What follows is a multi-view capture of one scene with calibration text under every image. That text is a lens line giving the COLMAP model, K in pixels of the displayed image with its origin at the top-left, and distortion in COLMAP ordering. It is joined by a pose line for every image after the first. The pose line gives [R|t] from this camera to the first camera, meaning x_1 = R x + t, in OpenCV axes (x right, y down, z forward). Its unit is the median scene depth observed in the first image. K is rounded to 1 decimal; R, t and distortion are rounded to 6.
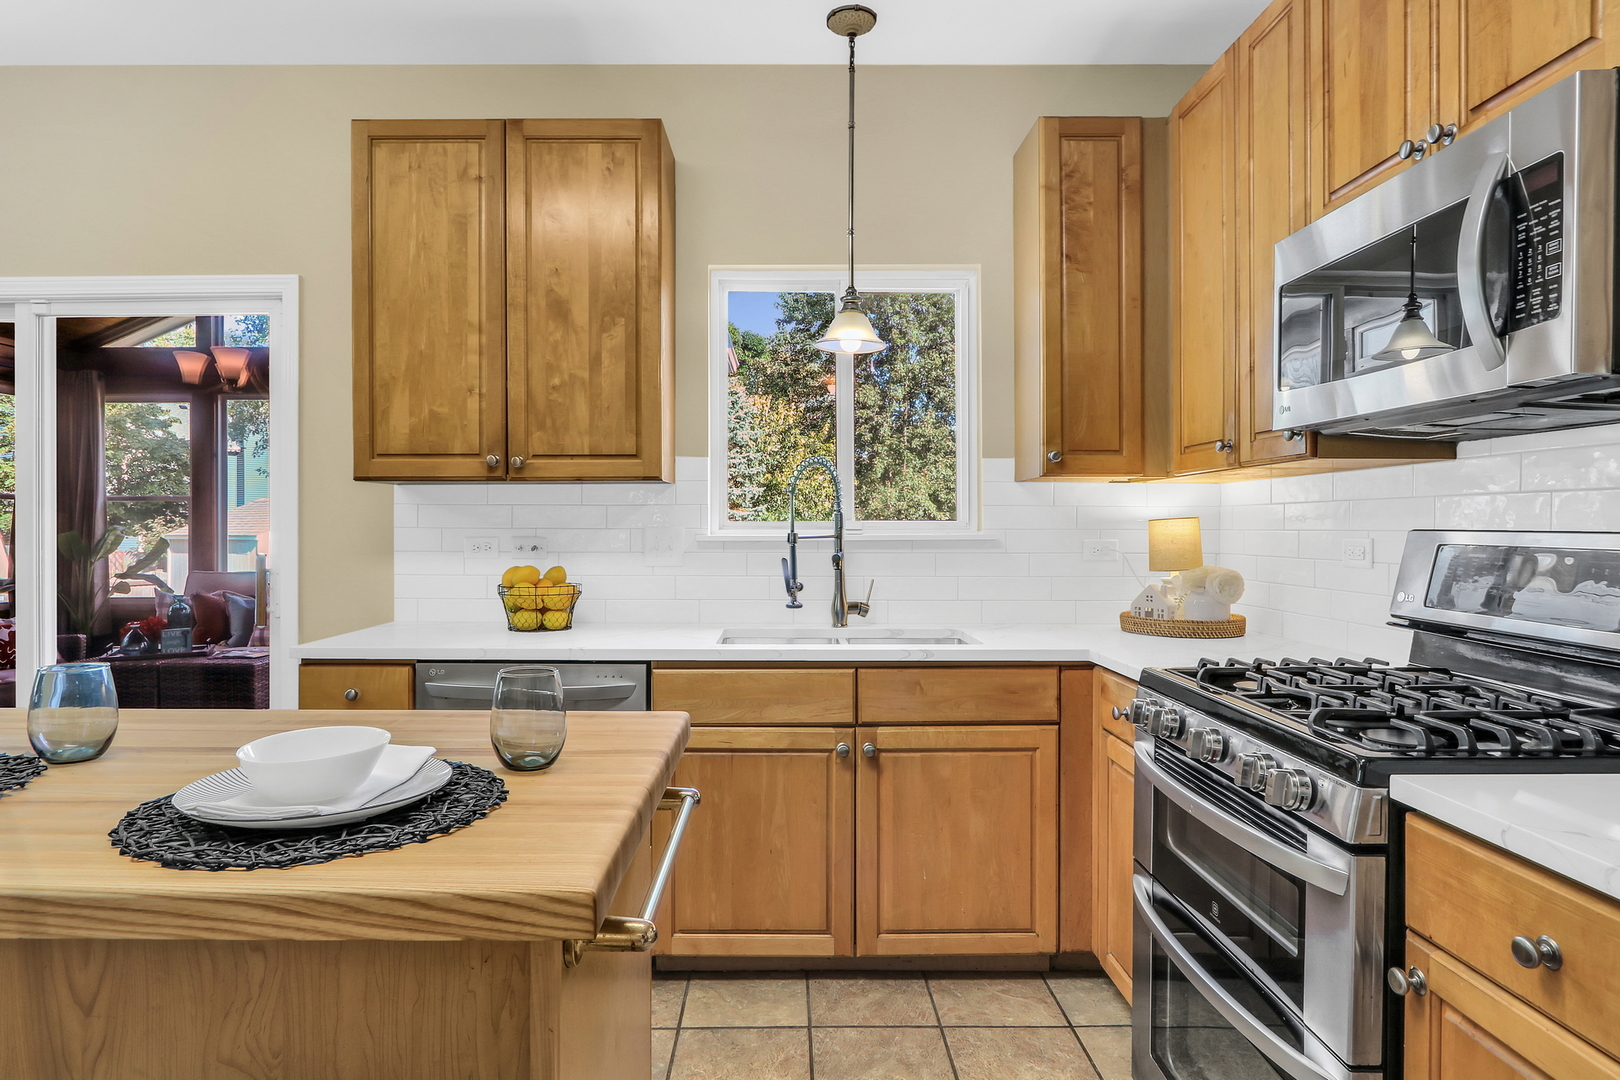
lens RADIAL K [[913.5, 0, 785.0], [0, 913.5, 530.3], [0, 0, 1]] dist [-0.022346, 0.017419]
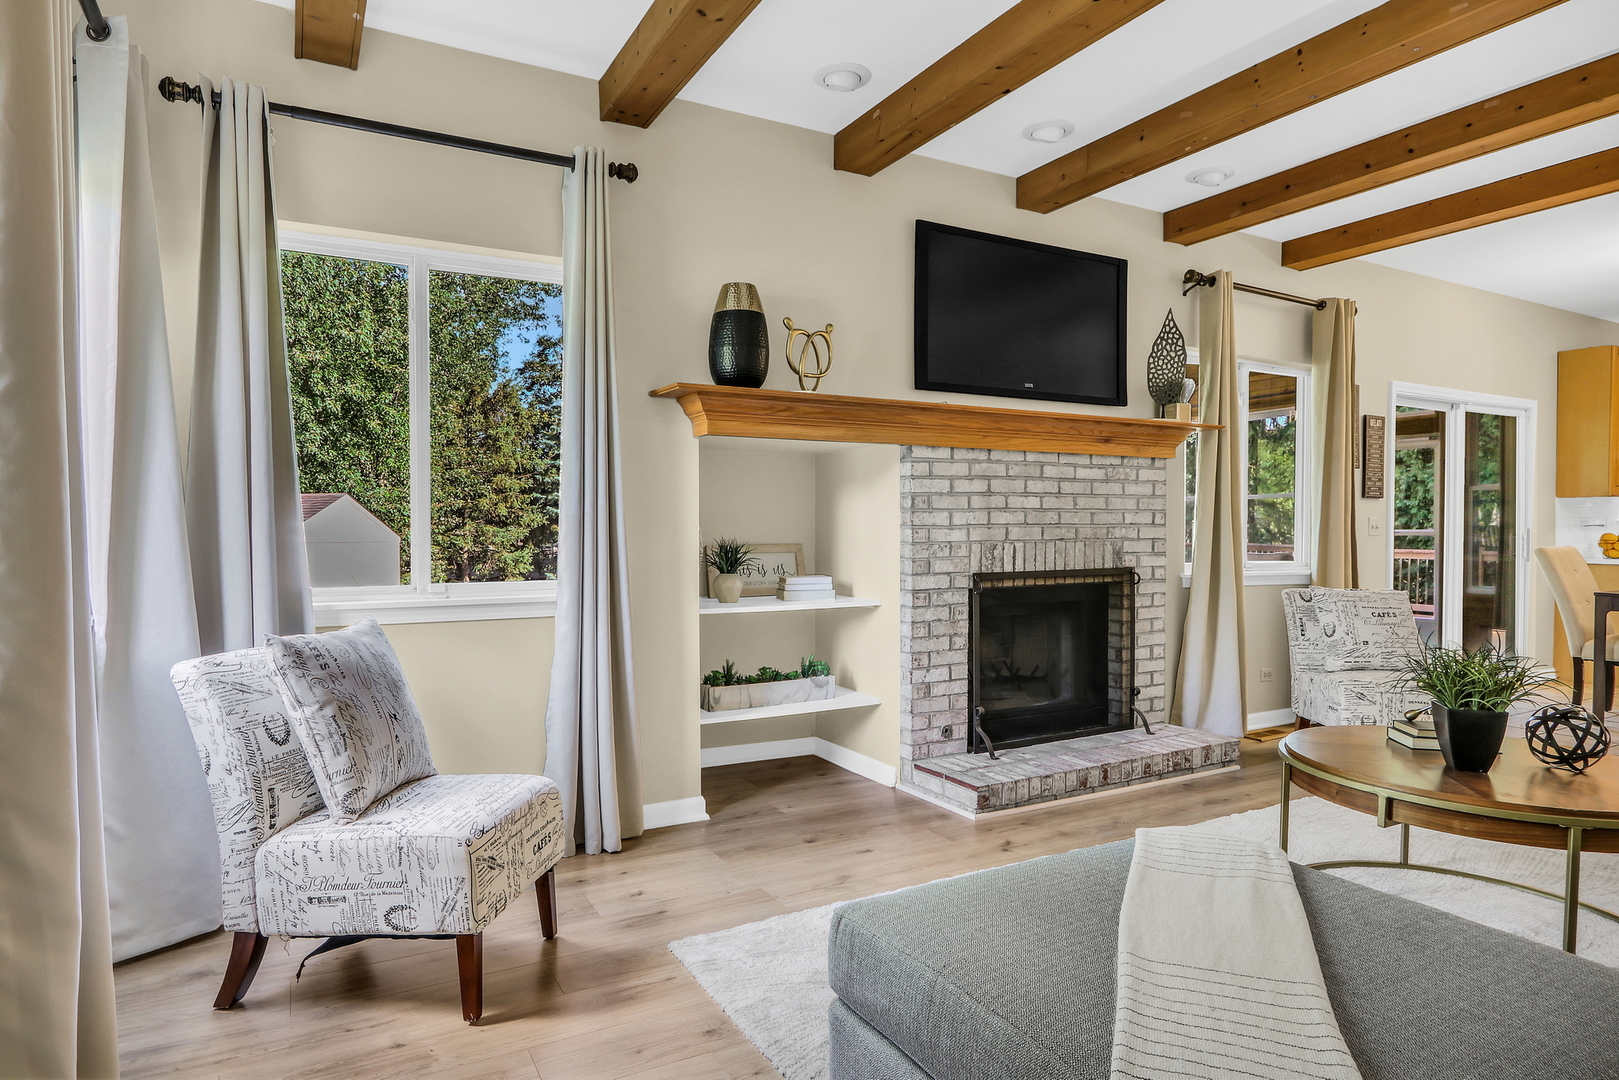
lens RADIAL K [[942.2, 0, 776.0], [0, 942.2, 543.2], [0, 0, 1]] dist [-0.001817, 0.000719]
pose [[0.874968, -0.007061, 0.484129, -3.612116], [0.003922, 0.999964, 0.007498, 0.041717], [-0.484164, -0.004662, 0.874965, -0.092837]]
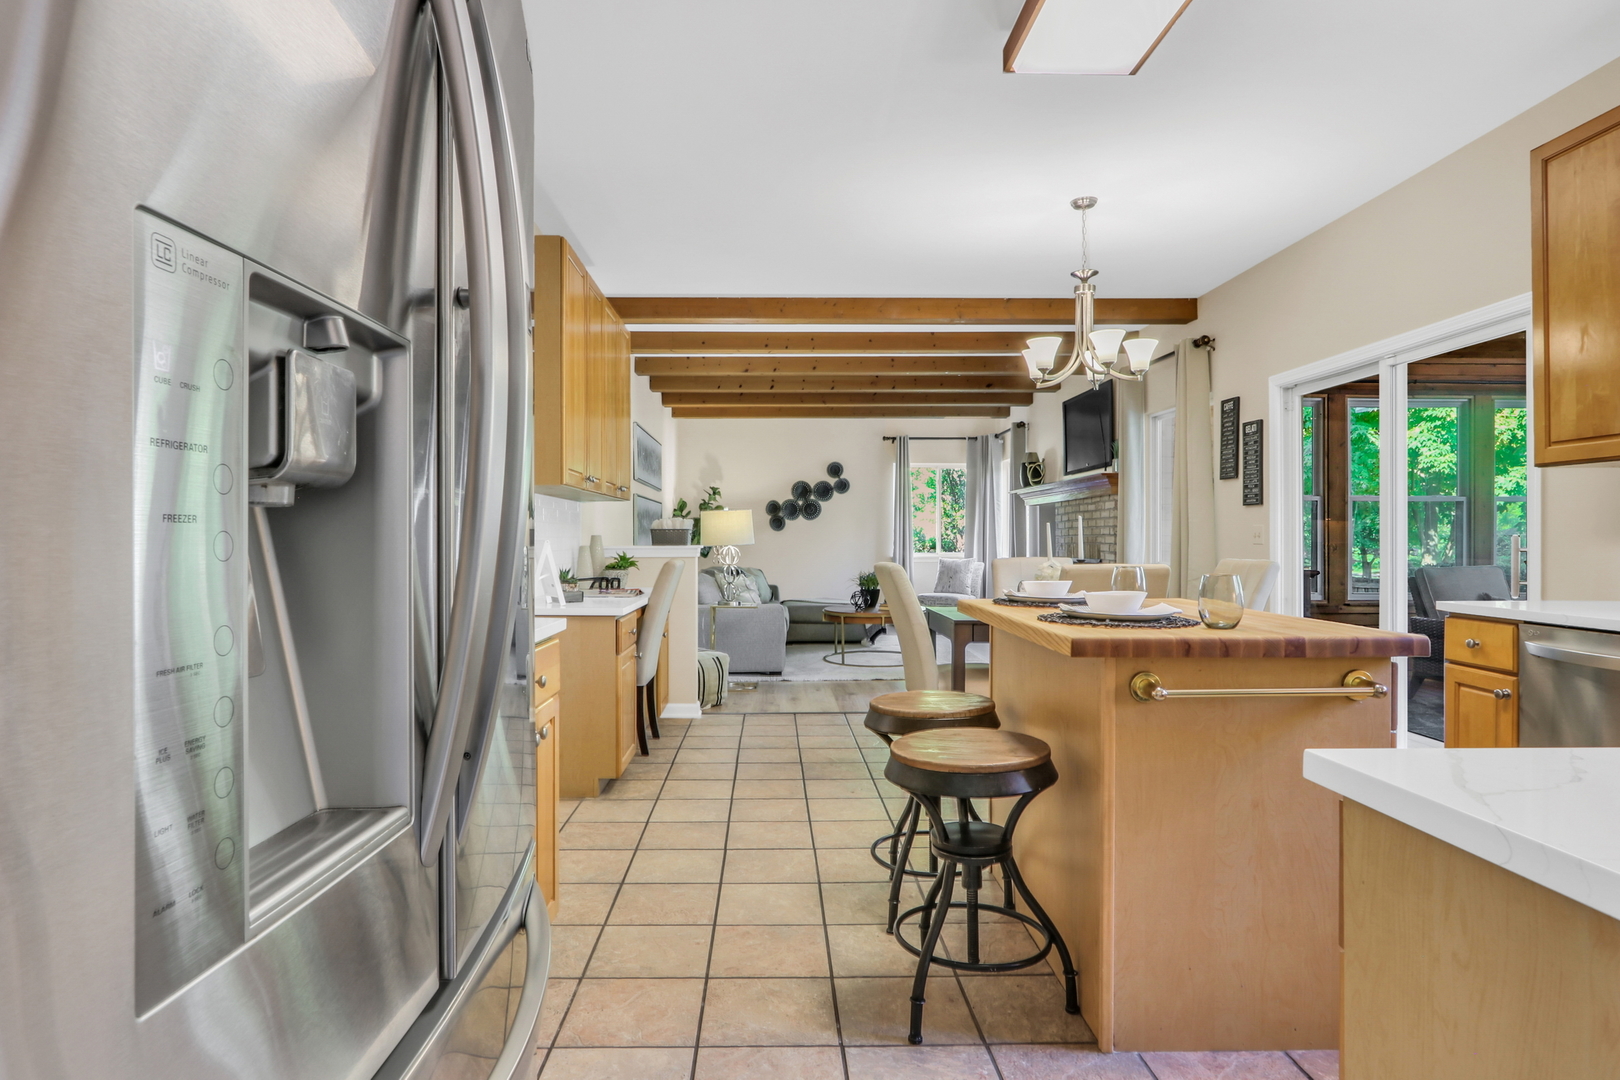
lens RADIAL K [[913.5, 0, 785.0], [0, 913.5, 530.3], [0, 0, 1]] dist [-0.022346, 0.017419]
pose [[0.017816, -0.008133, -0.999808, 0.644729], [-0.003240, 0.999961, -0.008192, 0.036063], [0.999836, 0.003386, 0.017789, 0.045340]]
